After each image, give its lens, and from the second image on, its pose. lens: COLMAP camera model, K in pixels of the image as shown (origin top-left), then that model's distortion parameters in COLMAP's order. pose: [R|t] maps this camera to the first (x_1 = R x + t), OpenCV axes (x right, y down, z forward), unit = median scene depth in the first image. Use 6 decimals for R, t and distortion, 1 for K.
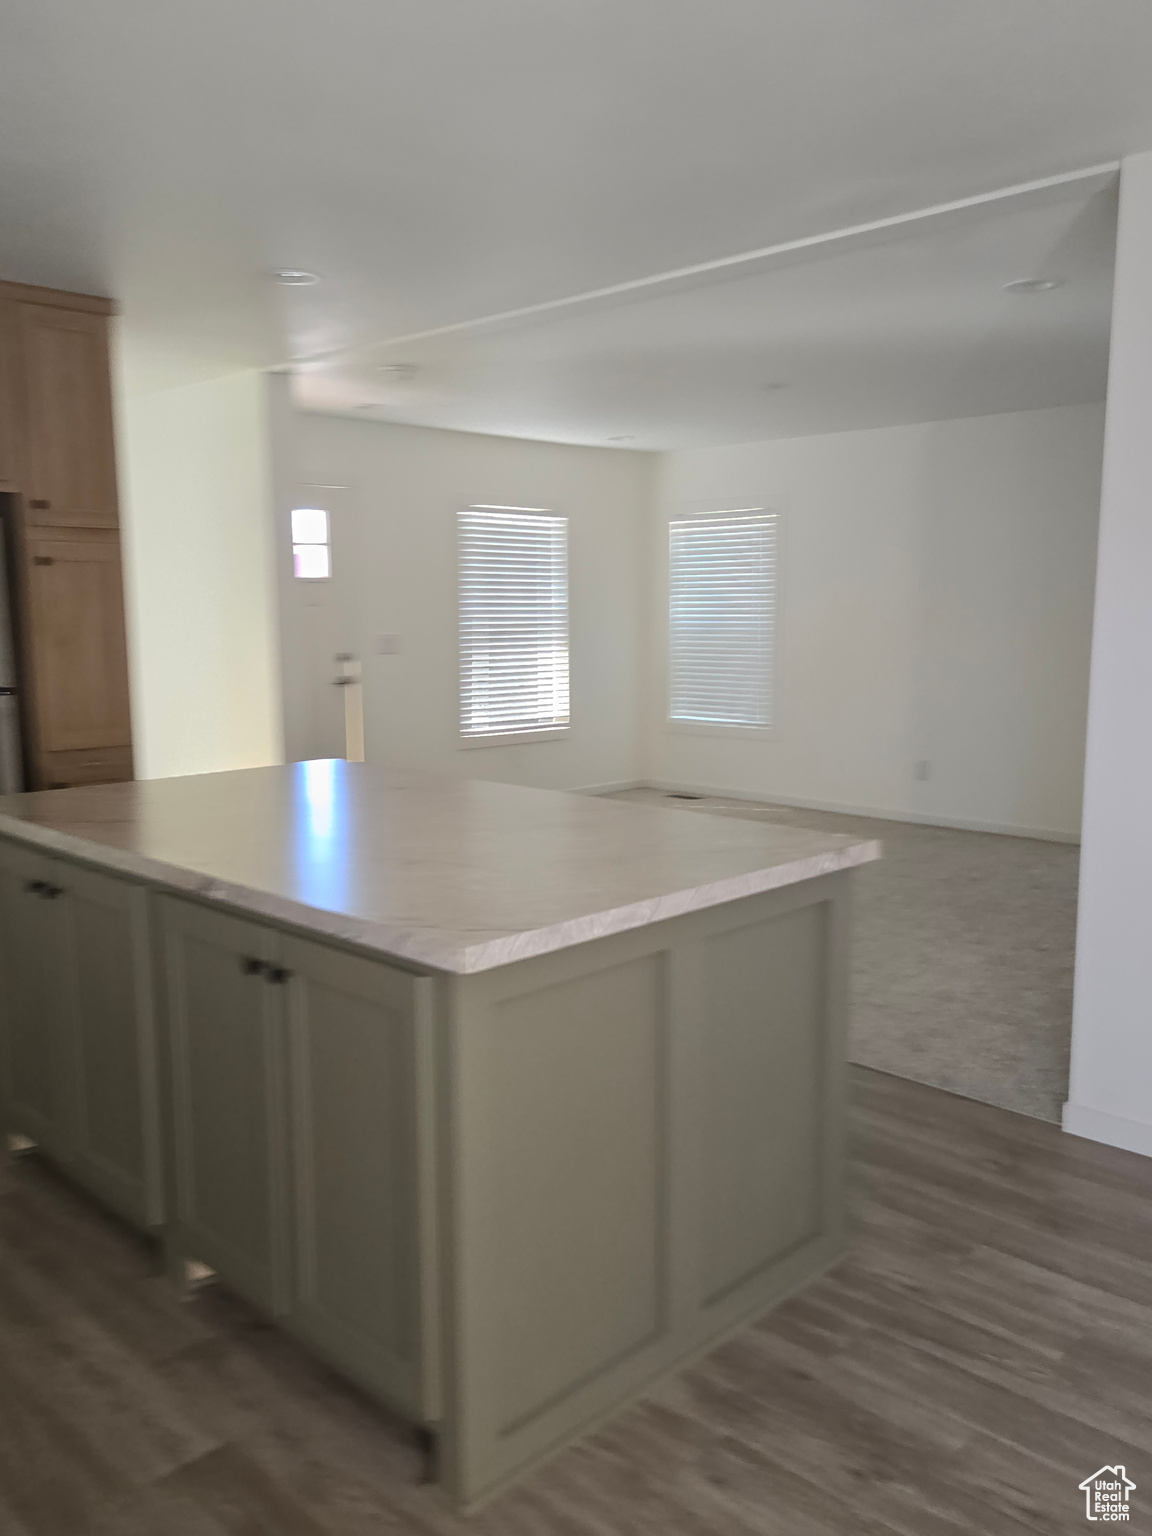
lens RADIAL K [[1241.8, 0, 576.0], [0, 1241.8, 768.0], [0, 0, 1]] dist [0.077736, -0.089752]
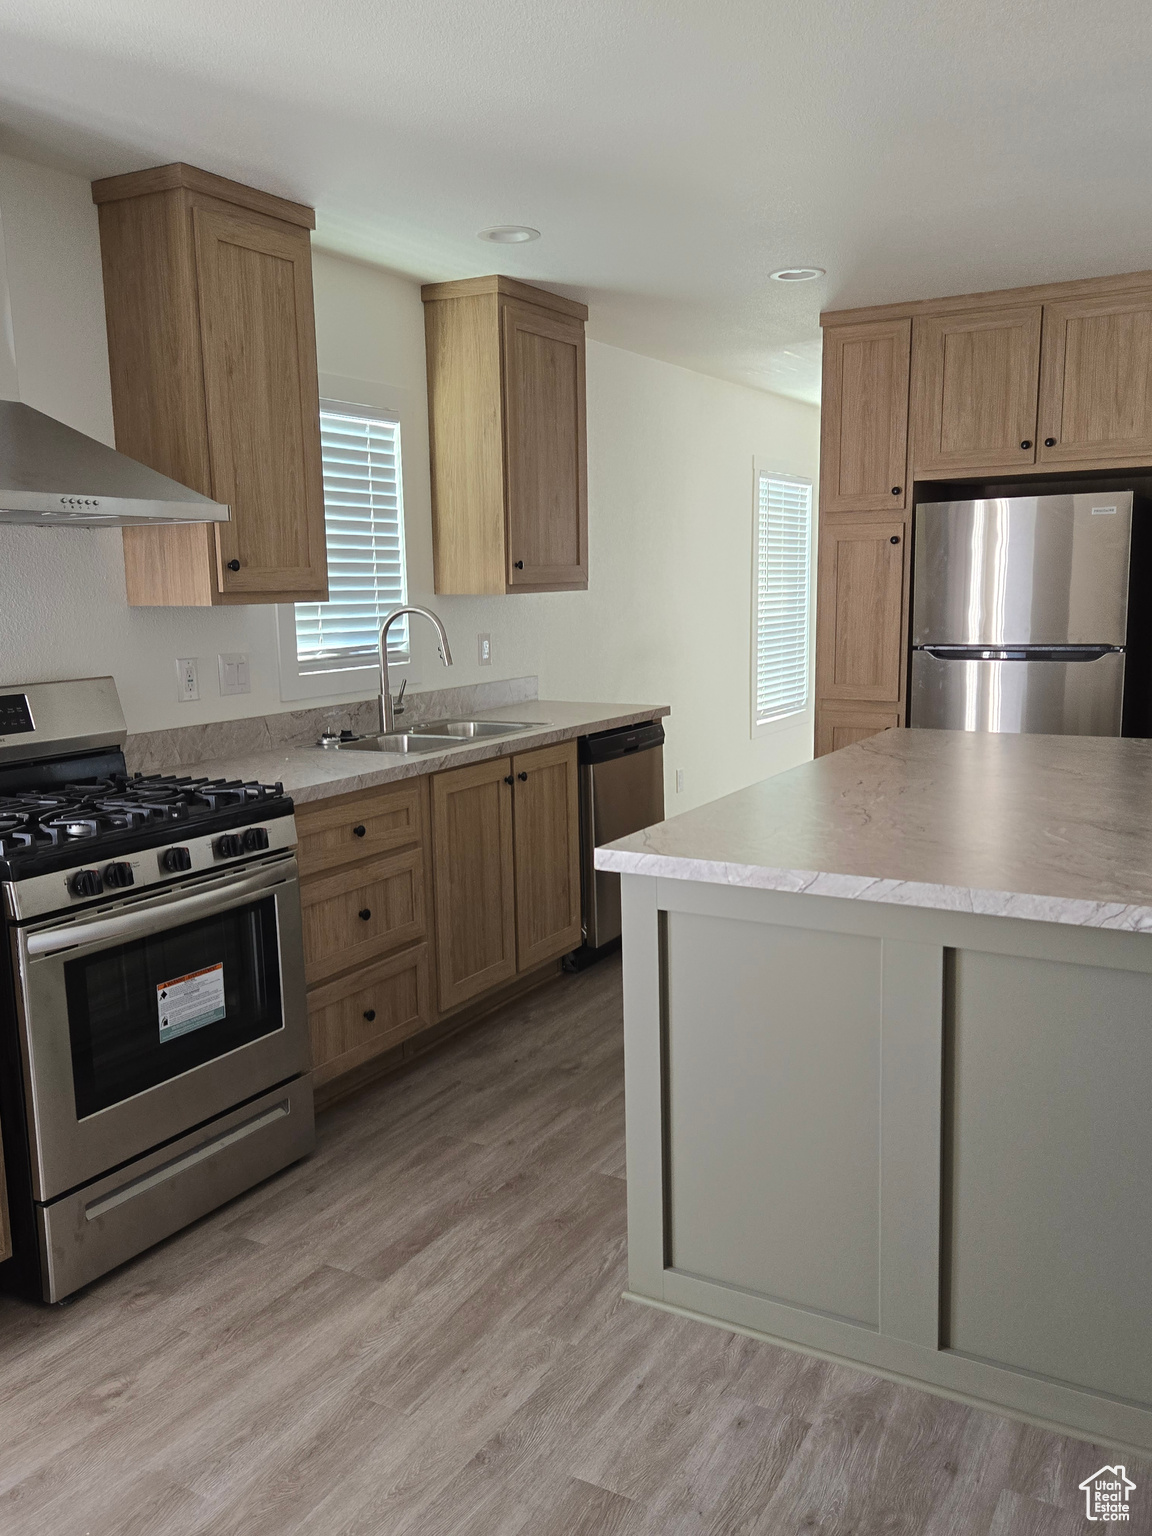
lens RADIAL K [[1241.8, 0, 576.0], [0, 1241.8, 768.0], [0, 0, 1]] dist [0.077736, -0.089752]
pose [[0.254808, 0.147392, -0.955693, 0.918103], [-0.103074, 0.986825, 0.124712, -0.079064], [0.961482, 0.066729, 0.266643, 0.512907]]
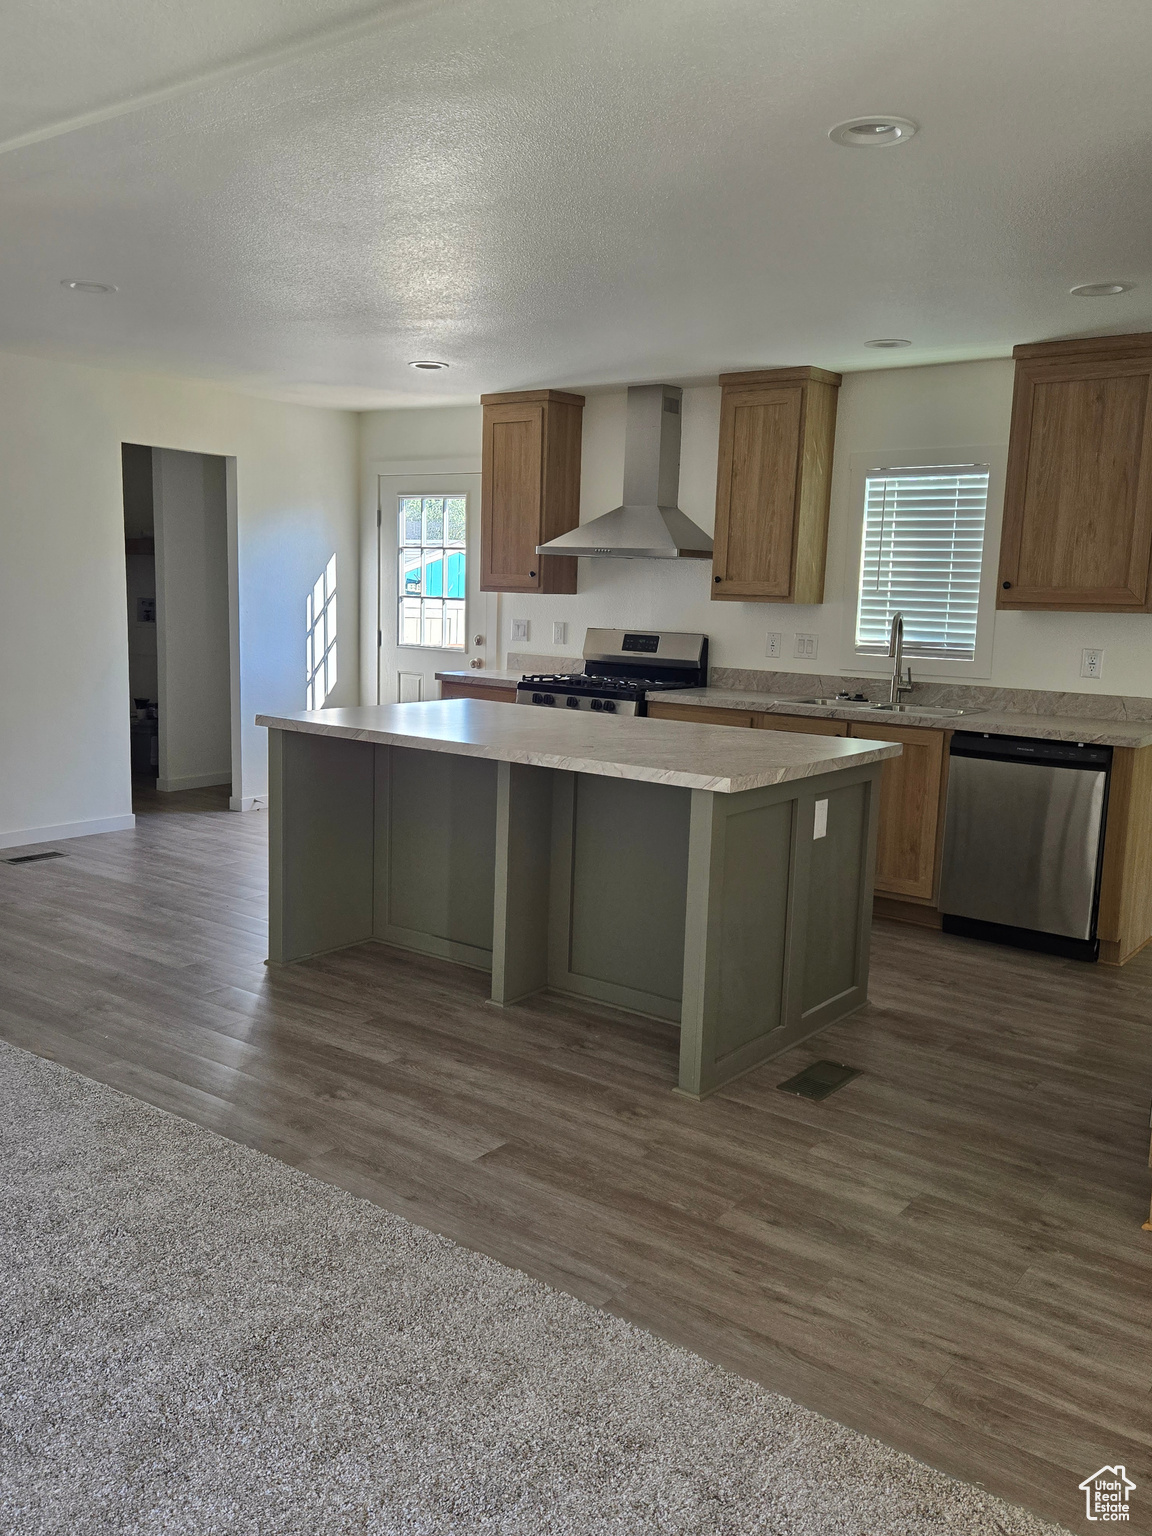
lens RADIAL K [[1241.8, 0, 576.0], [0, 1241.8, 768.0], [0, 0, 1]] dist [0.077736, -0.089752]
pose [[-0.991202, -0.006716, -0.132191, 0.034905], [-0.042097, 0.962848, 0.266742, -0.410842], [0.125488, 0.269960, -0.954659, 3.215757]]
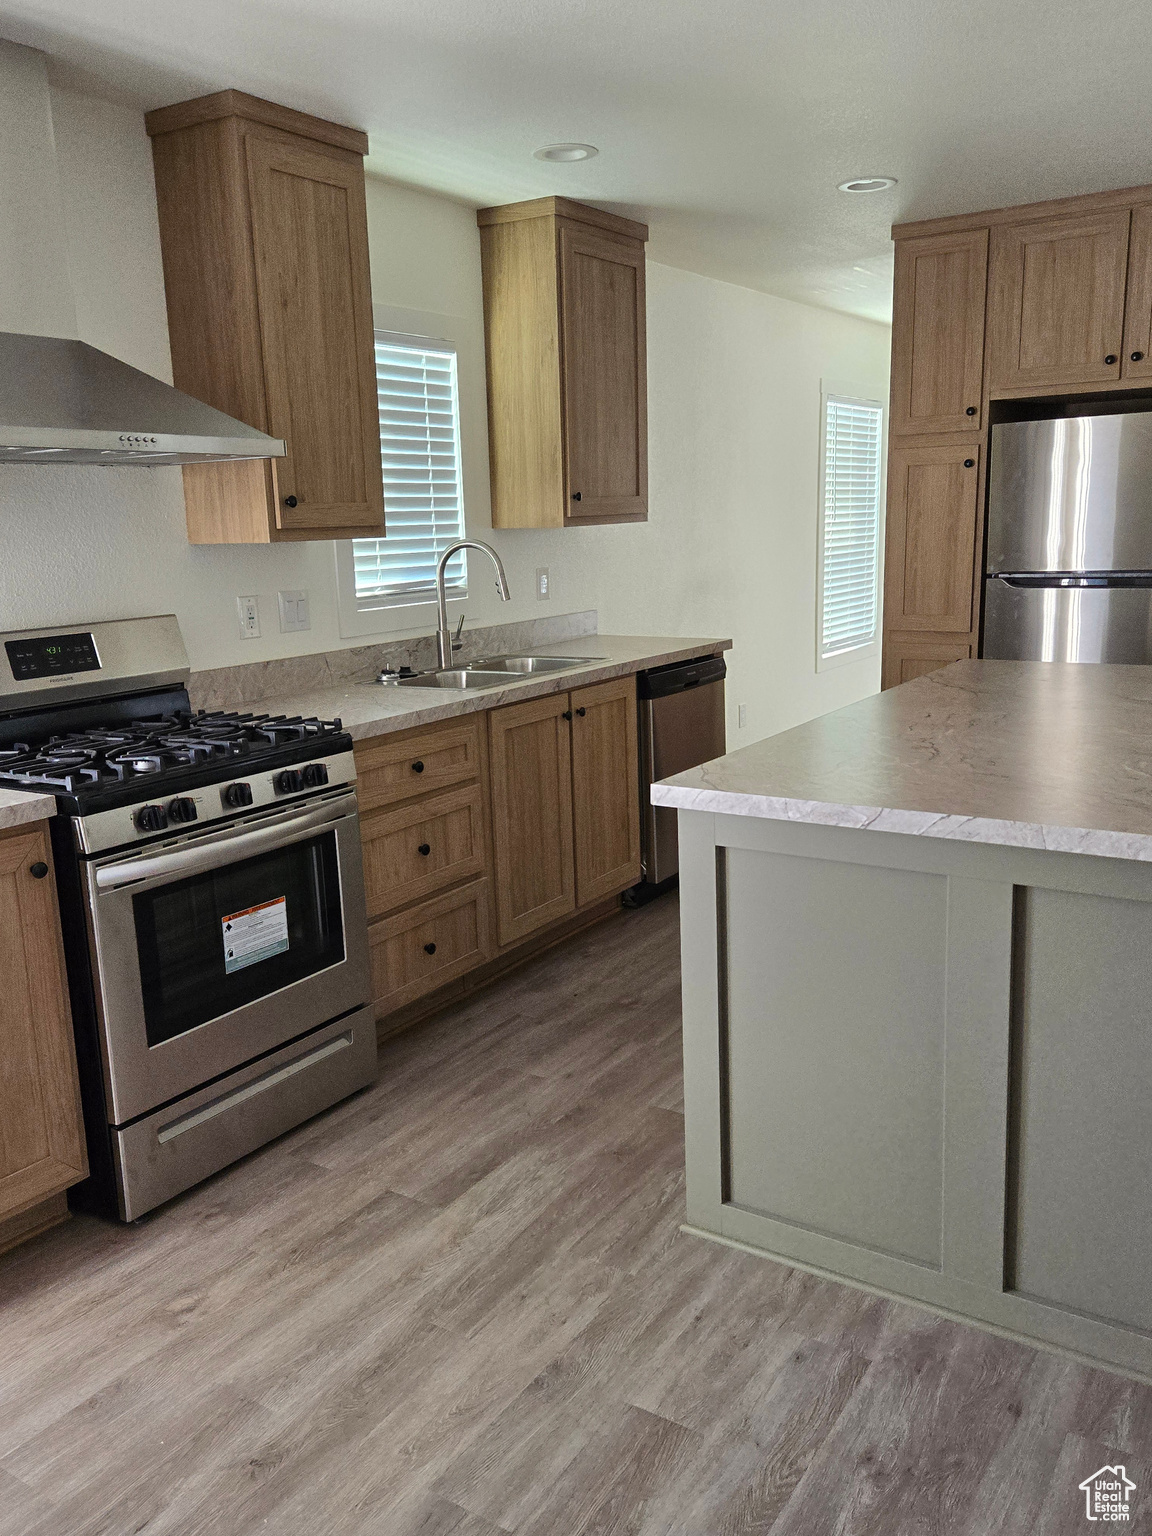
lens RADIAL K [[1238.6, 0, 550.5], [0, 1238.6, 765.9], [0, 0, 1]] dist [0.072471, -0.086044]
pose [[0.186526, 0.194144, -0.963076, 0.902636], [-0.087958, 0.979644, 0.180449, -0.075918], [0.978505, 0.051052, 0.199805, 0.524042]]
